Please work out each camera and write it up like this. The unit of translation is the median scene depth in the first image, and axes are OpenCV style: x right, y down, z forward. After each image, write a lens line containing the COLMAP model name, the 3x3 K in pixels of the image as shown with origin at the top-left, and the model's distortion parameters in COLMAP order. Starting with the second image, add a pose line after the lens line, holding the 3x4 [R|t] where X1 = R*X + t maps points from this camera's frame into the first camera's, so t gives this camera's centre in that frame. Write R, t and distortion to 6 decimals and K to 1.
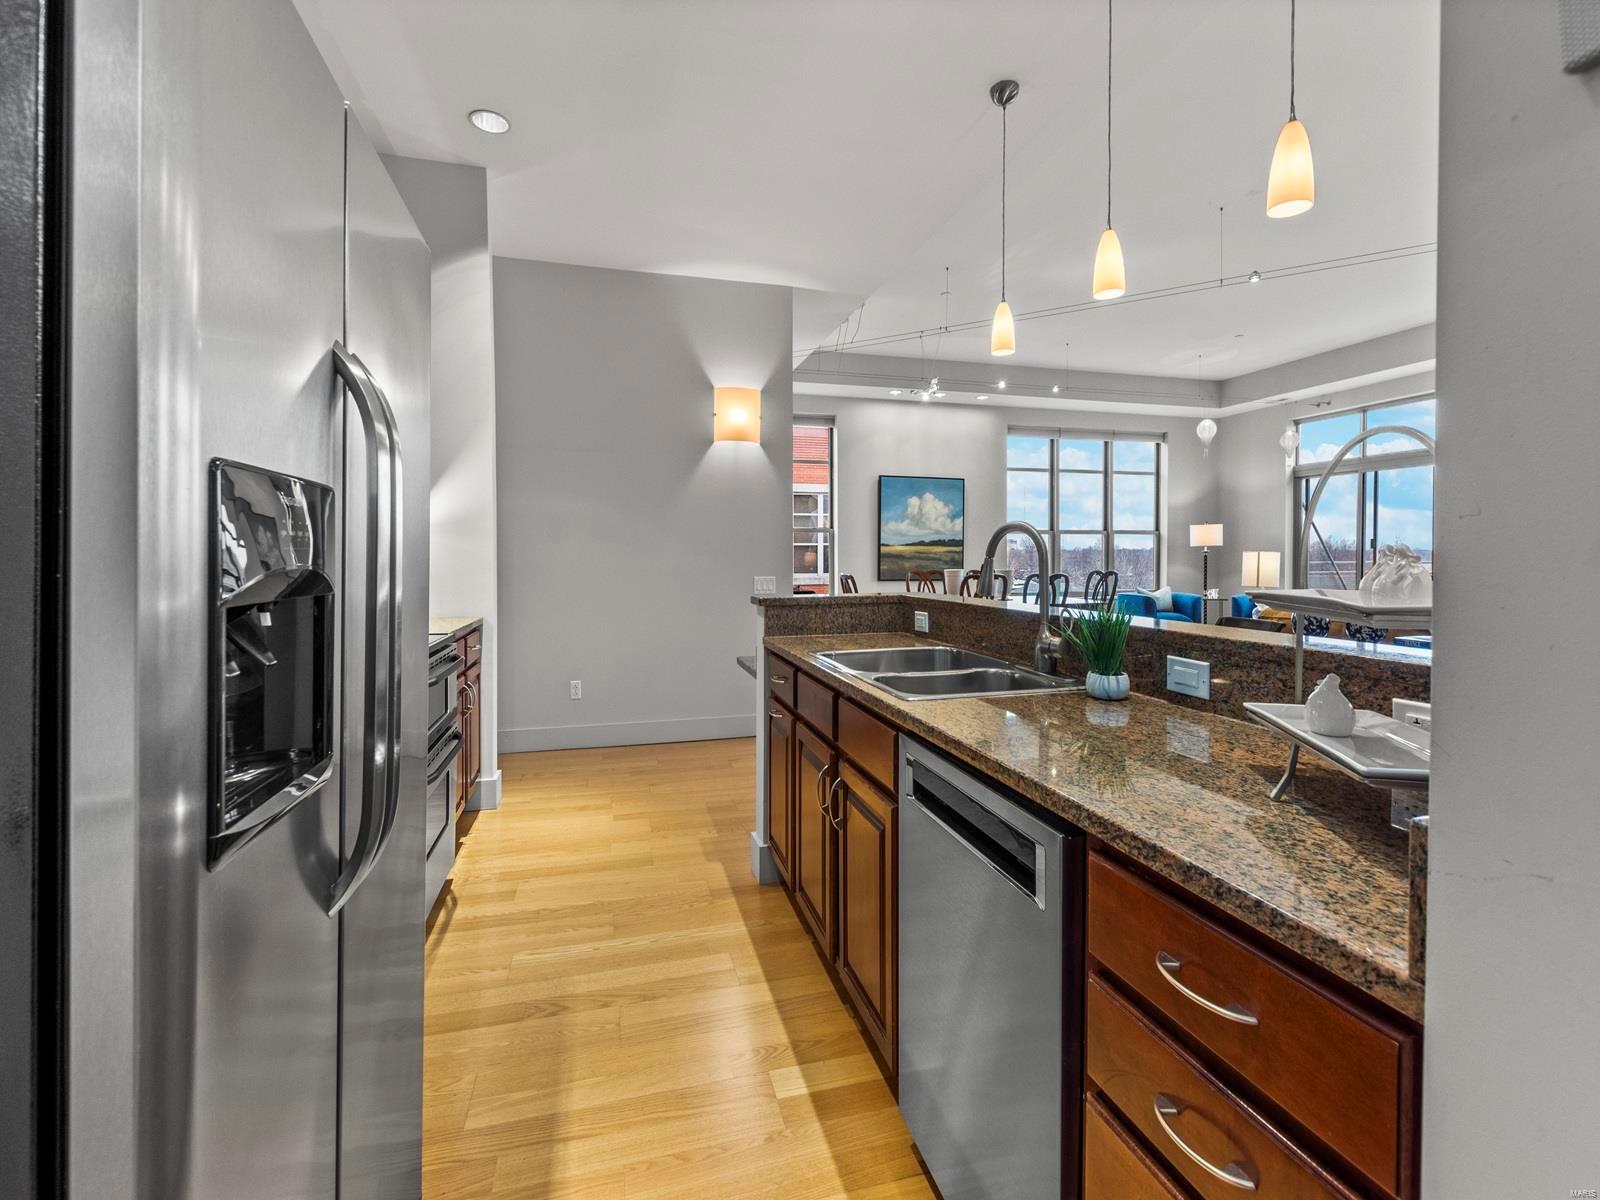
lens RADIAL K [[703.9, 0, 796.9], [0, 703.9, 573.4], [0, 0, 1]] dist [0.001315, 0.000135]
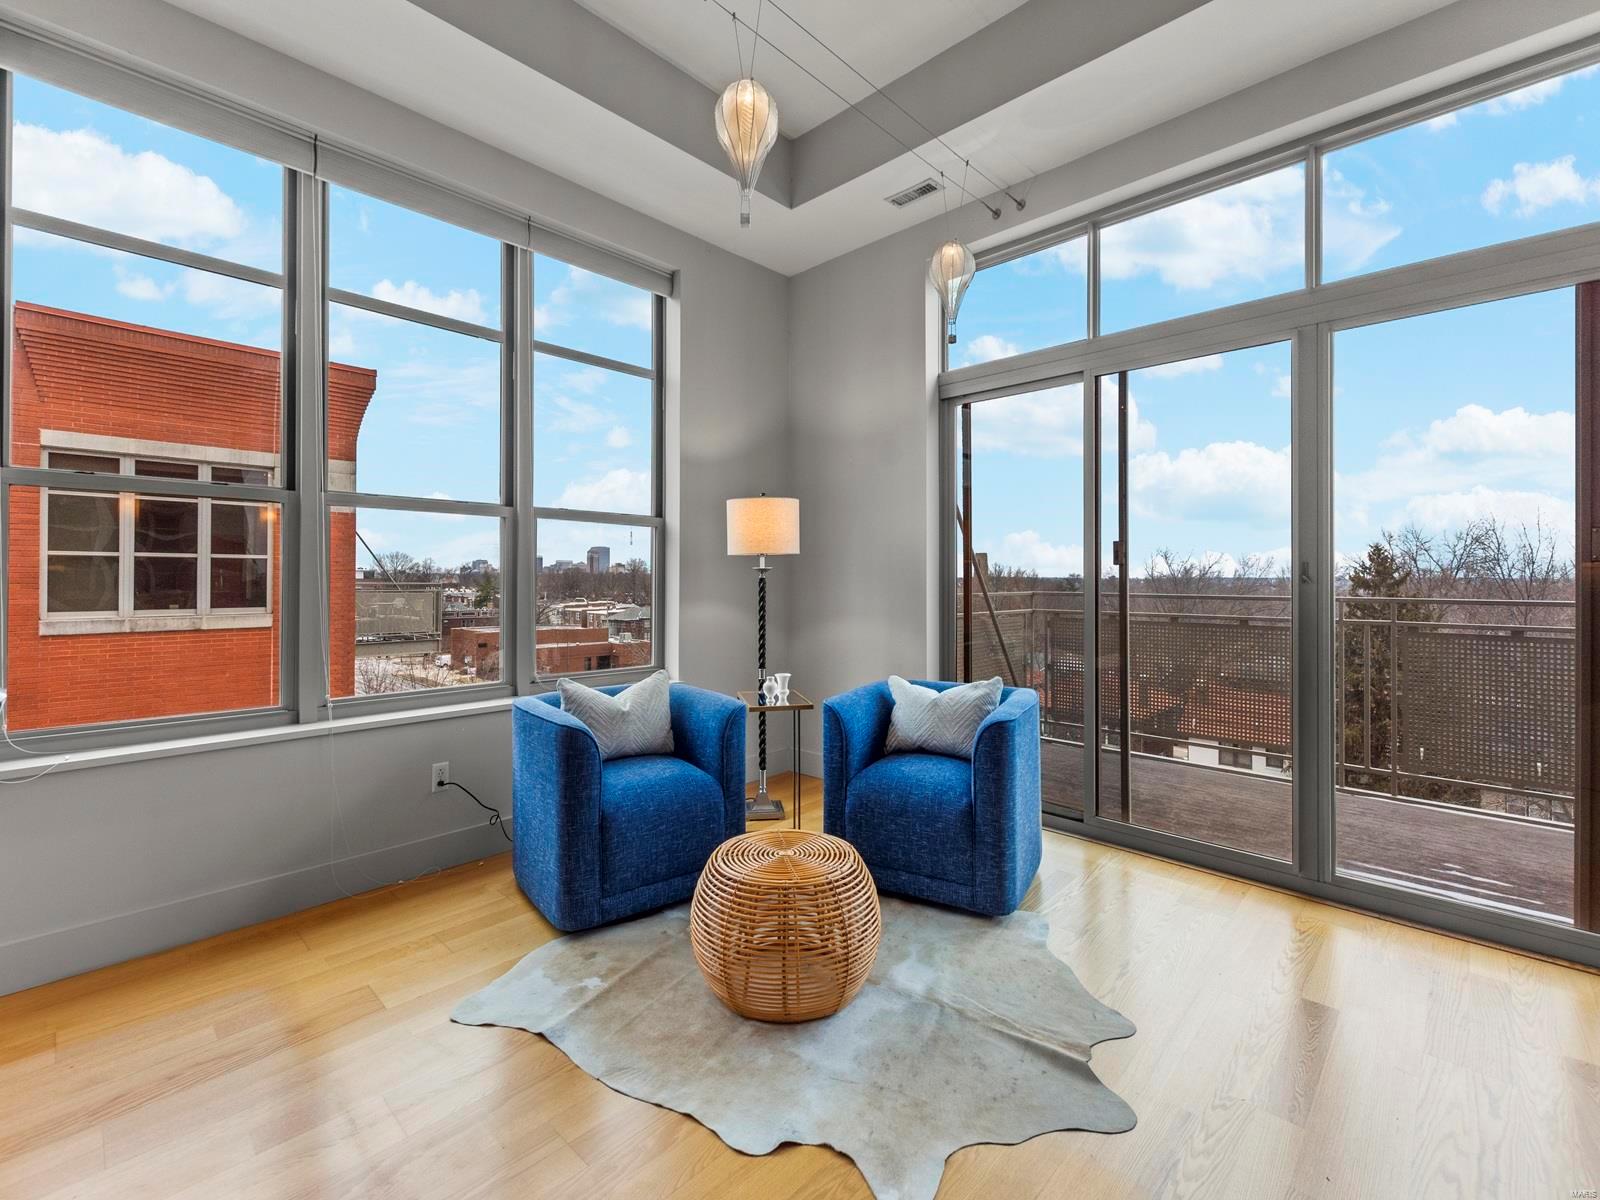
lens RADIAL K [[703.9, 0, 796.9], [0, 703.9, 573.4], [0, 0, 1]] dist [0.001315, 0.000135]
pose [[0.859576, 0.009872, 0.510913, 0.423730], [0.007200, 0.999480, -0.031426, -0.017470], [-0.510958, 0.030692, 0.859058, 0.698260]]
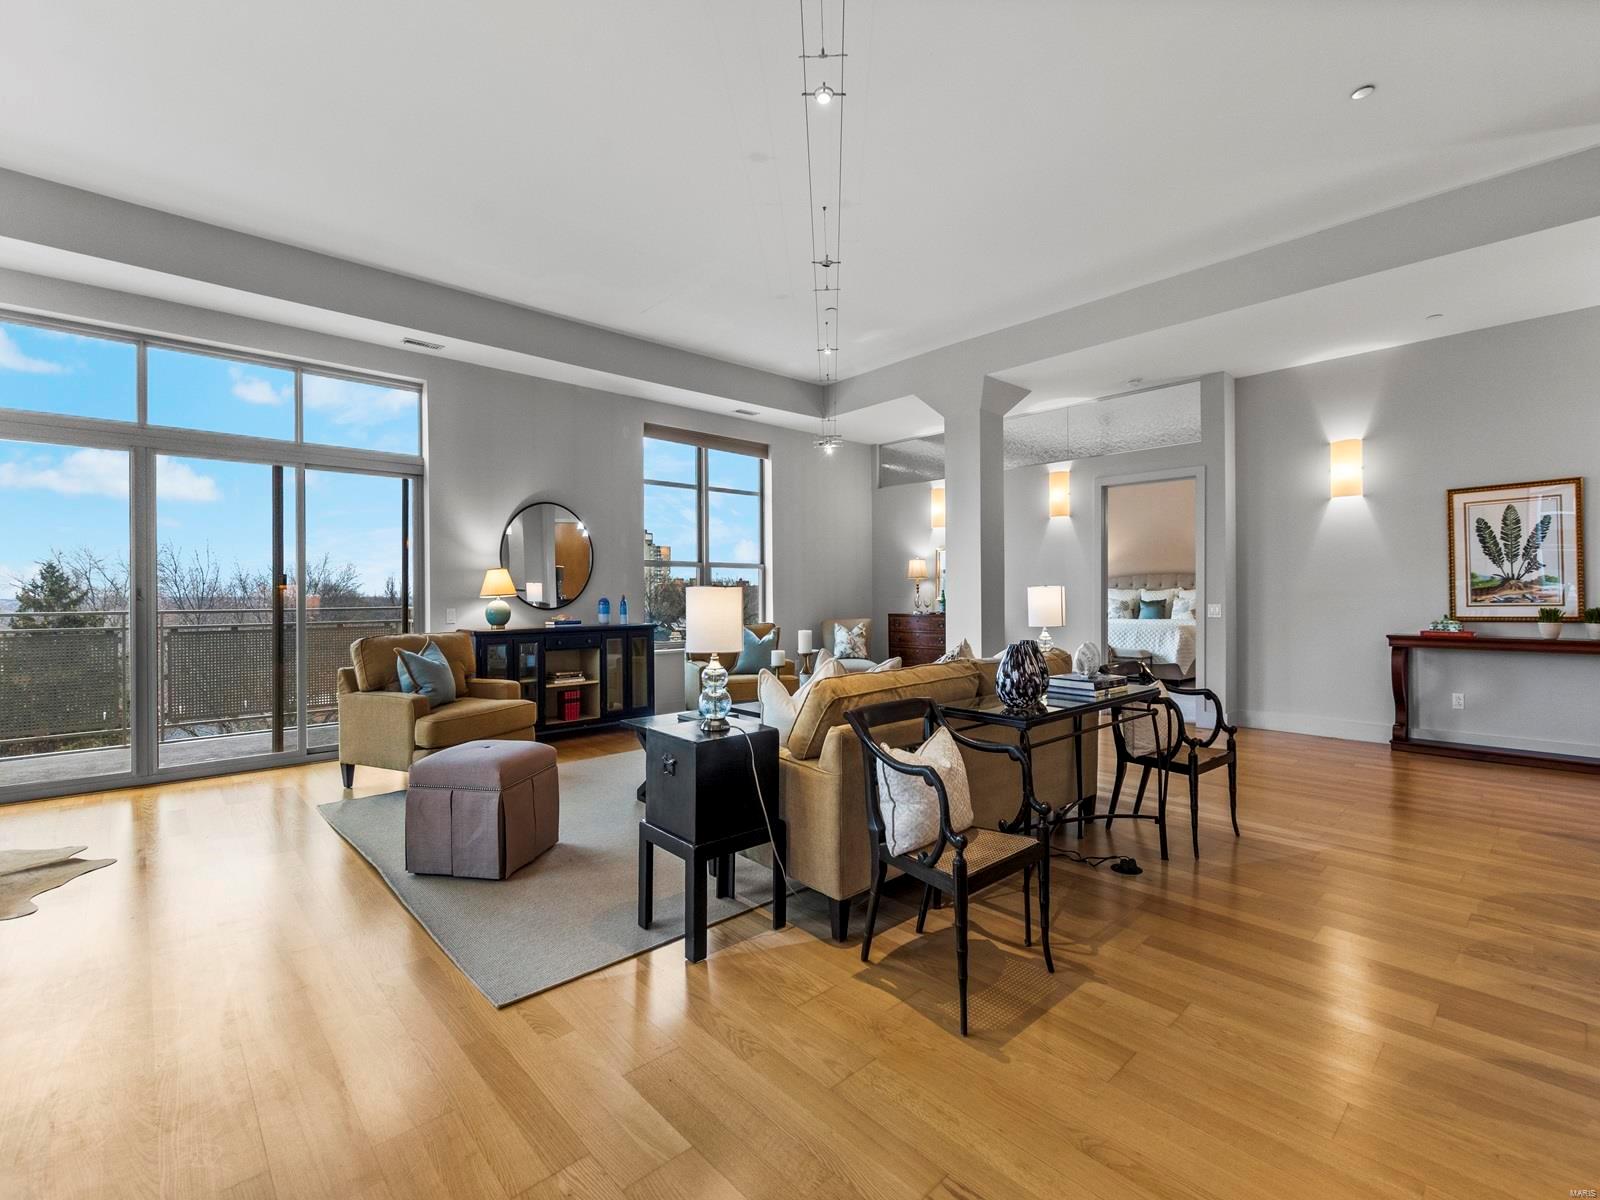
lens RADIAL K [[717.2, 0, 800.0], [0, 717.2, 600.0], [0, 0, 1]] dist [0.000264, 0.000150]
pose [[-0.458036, 0.000406, 0.888934, 0.080737], [0.031705, 0.999371, 0.015881, -0.014785], [-0.888368, 0.035458, -0.457761, 0.660831]]
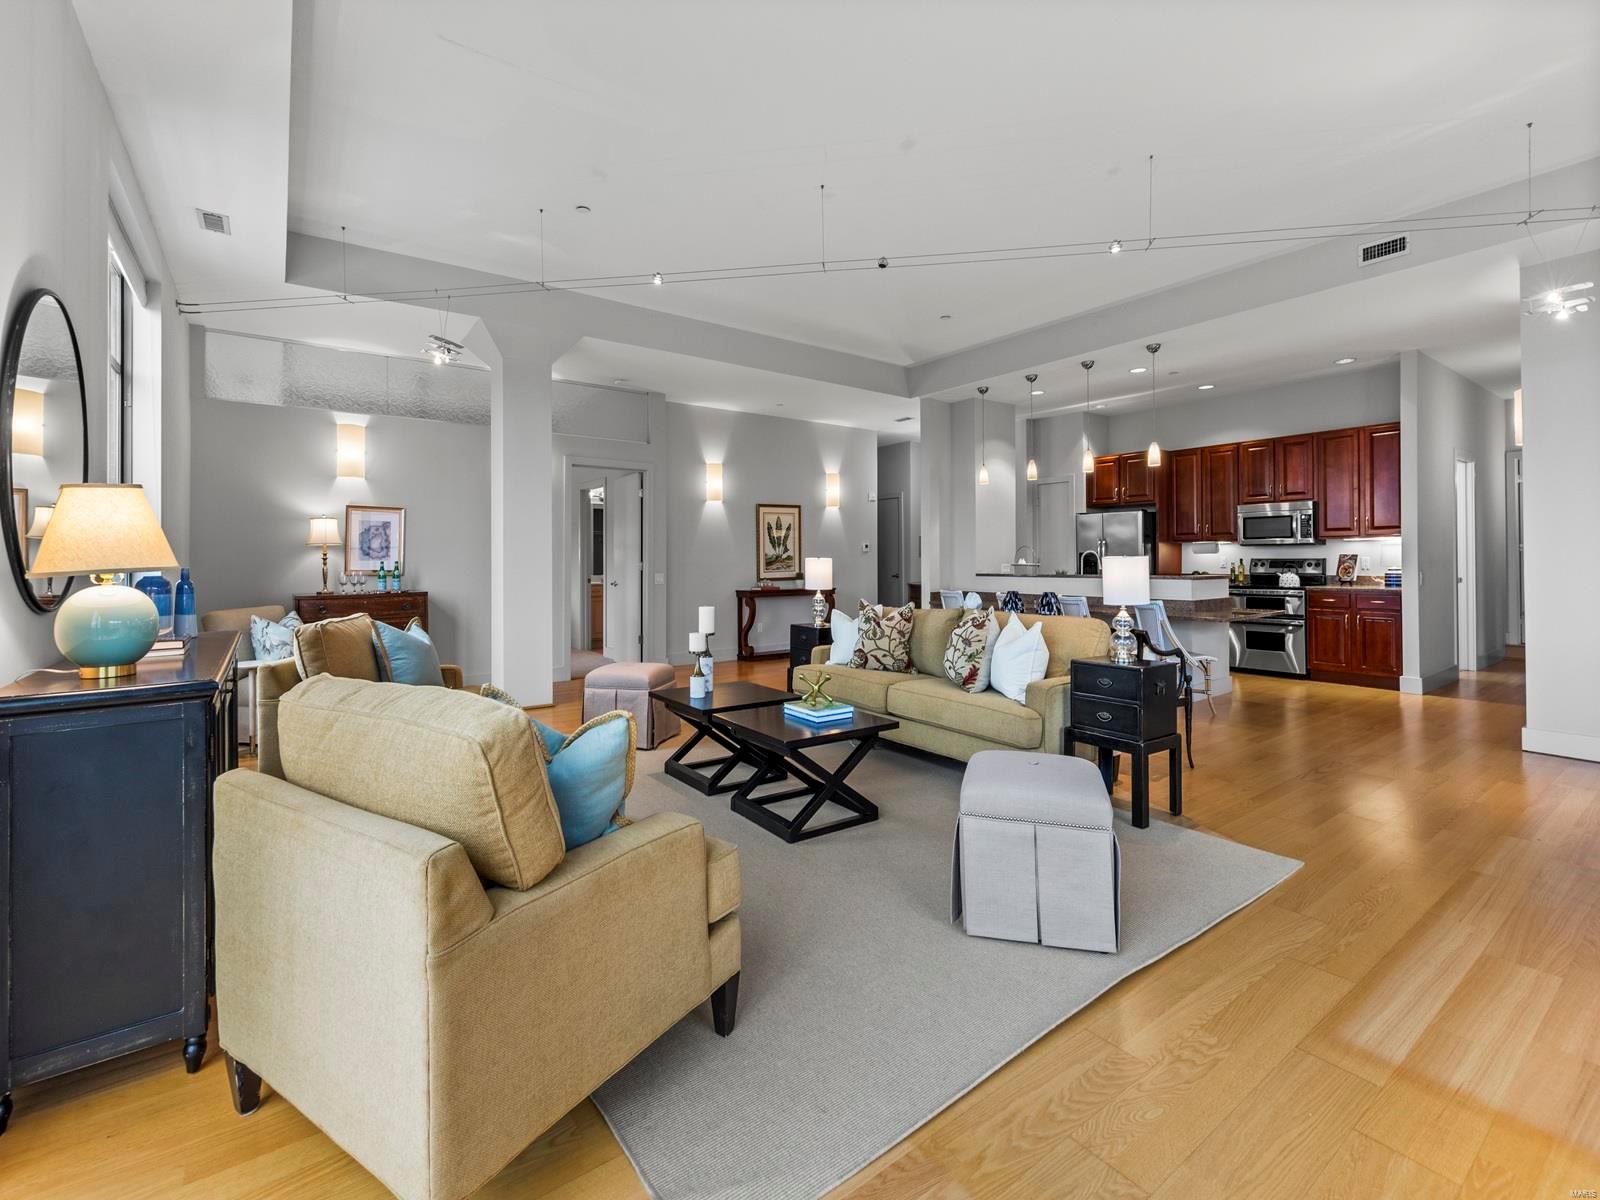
lens RADIAL K [[703.1, 0, 792.9], [0, 703.1, 561.6], [0, 0, 1]] dist [-0.001959, -0.000425]
pose [[-0.937103, 0.009029, -0.348936, 0.691467], [0.000513, 0.999700, 0.024488, -0.023115], [0.349053, 0.022769, -0.936826, 0.868601]]
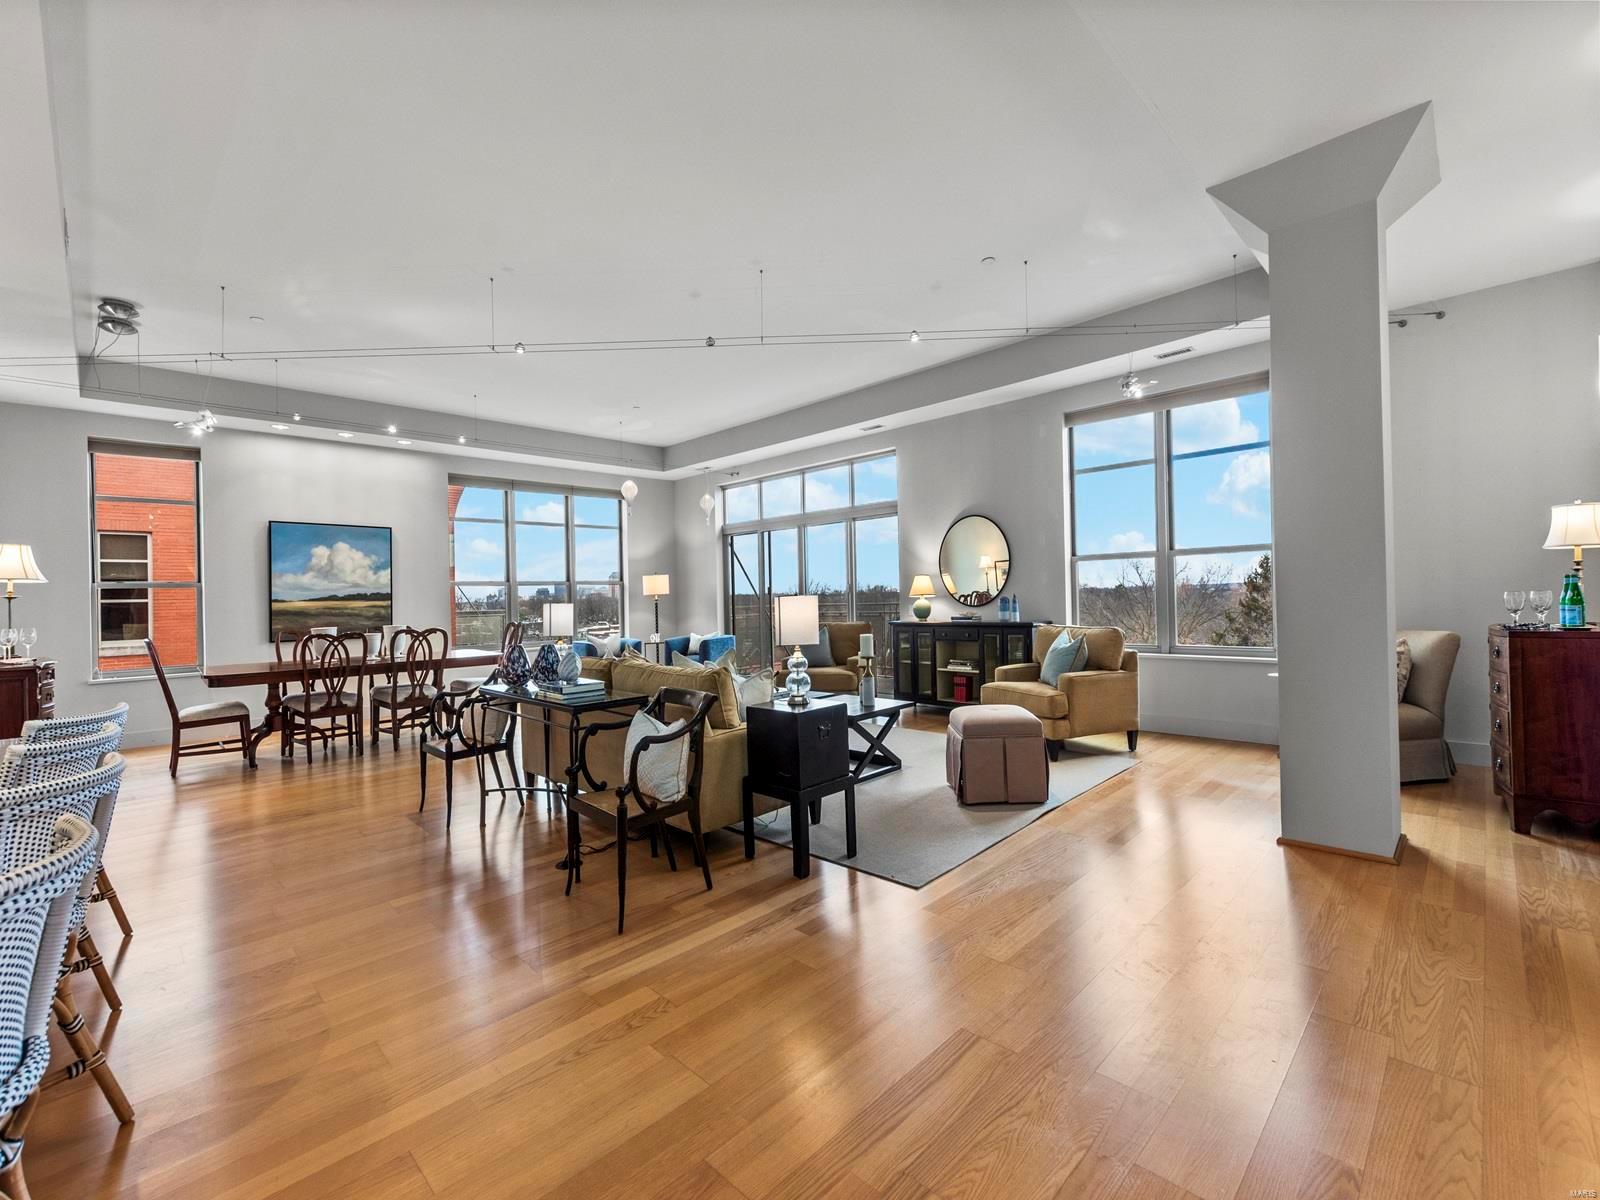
lens RADIAL K [[694.6, 0, 804.7], [0, 694.6, 593.2], [0, 0, 1]] dist [-0.000470, -0.000484]
pose [[0.866964, -0.017441, 0.498065, 0.255574], [0.037273, 0.998858, -0.029903, -0.000191], [-0.496974, 0.044490, 0.866624, -0.062489]]
